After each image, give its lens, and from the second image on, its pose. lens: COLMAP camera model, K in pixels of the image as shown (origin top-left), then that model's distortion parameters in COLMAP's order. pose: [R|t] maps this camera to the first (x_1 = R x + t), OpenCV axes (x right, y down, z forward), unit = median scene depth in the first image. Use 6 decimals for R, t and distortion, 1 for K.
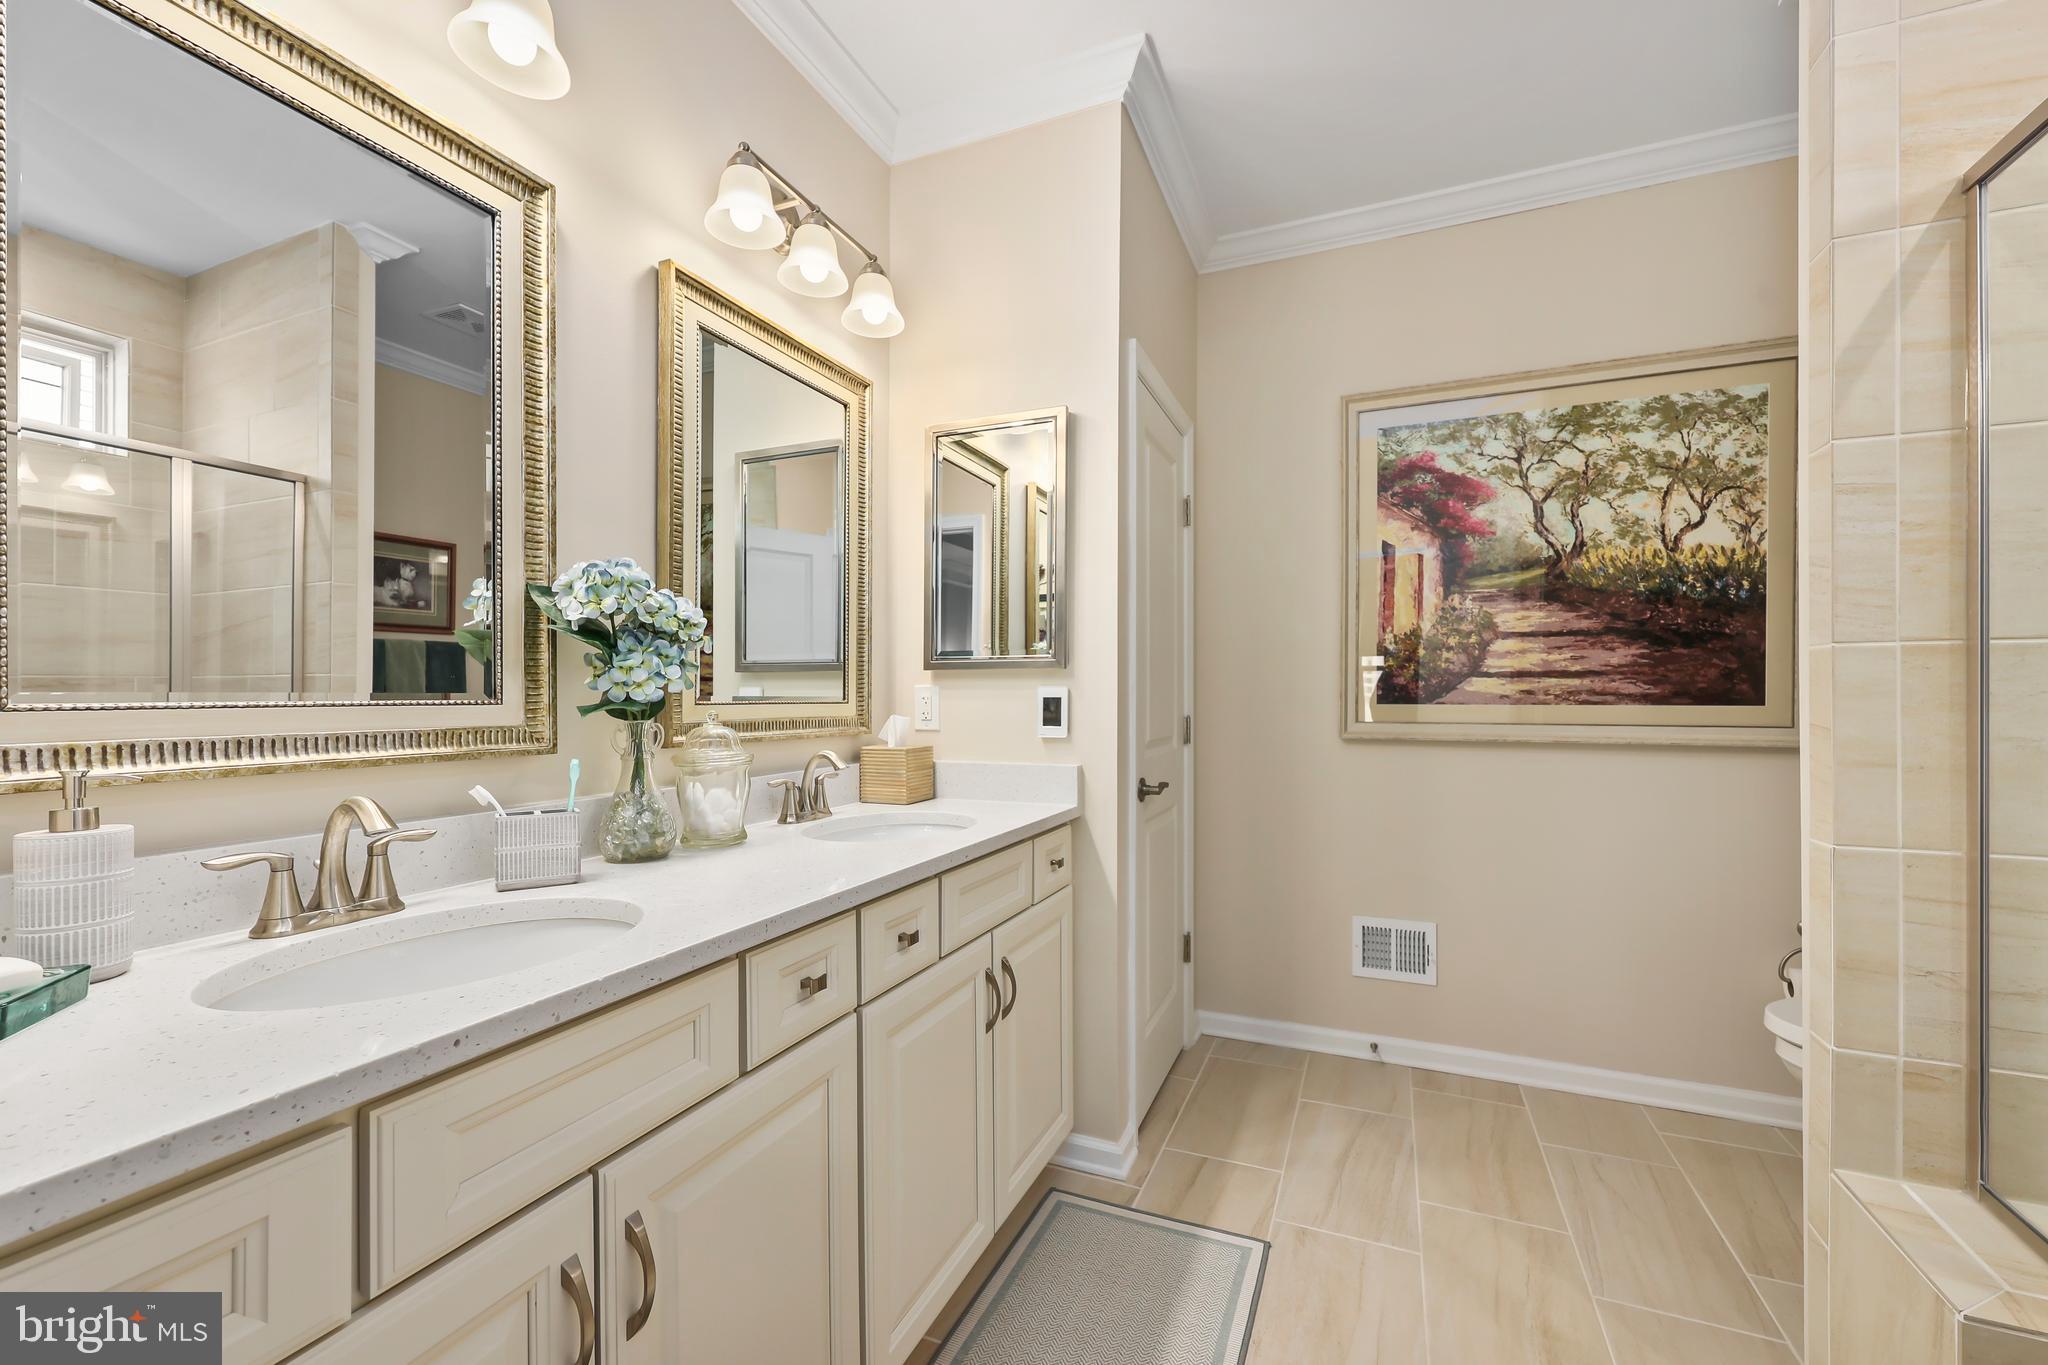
lens RADIAL K [[854.9, 0, 1008.5], [0, 854.9, 677.7], [0, 0, 1]] dist [0.000157, 0.000008]
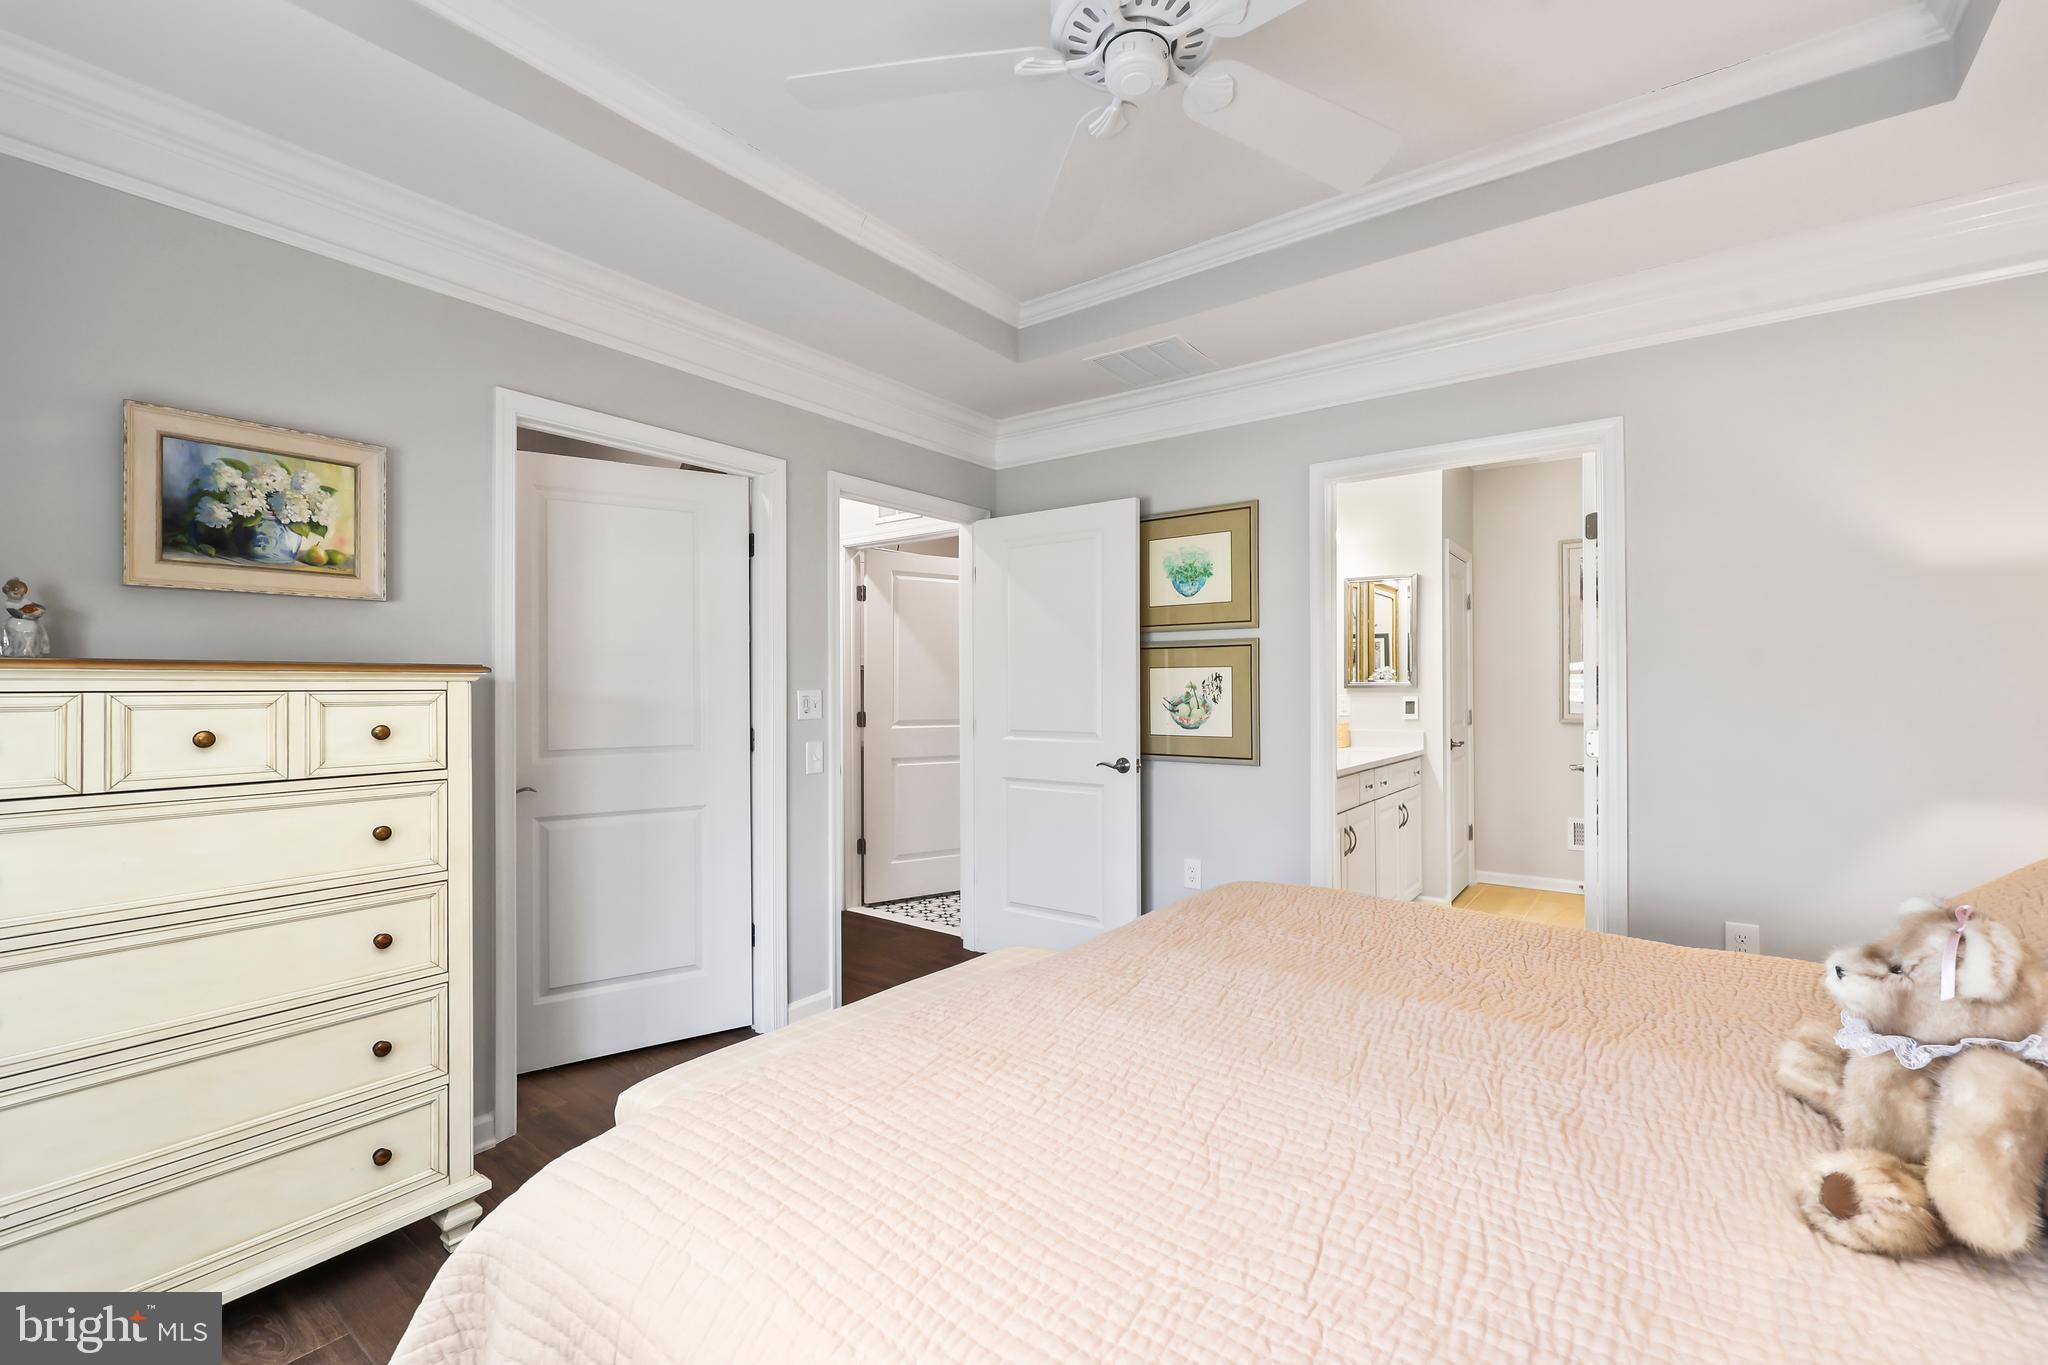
lens RADIAL K [[854.9, 0, 1008.5], [0, 854.9, 677.7], [0, 0, 1]] dist [0.000157, 0.000008]
pose [[0.971828, -0.001692, -0.235686, -0.422659], [0.000273, 0.999982, -0.006053, -0.023204], [0.235692, 0.005818, 0.971810, -1.353298]]
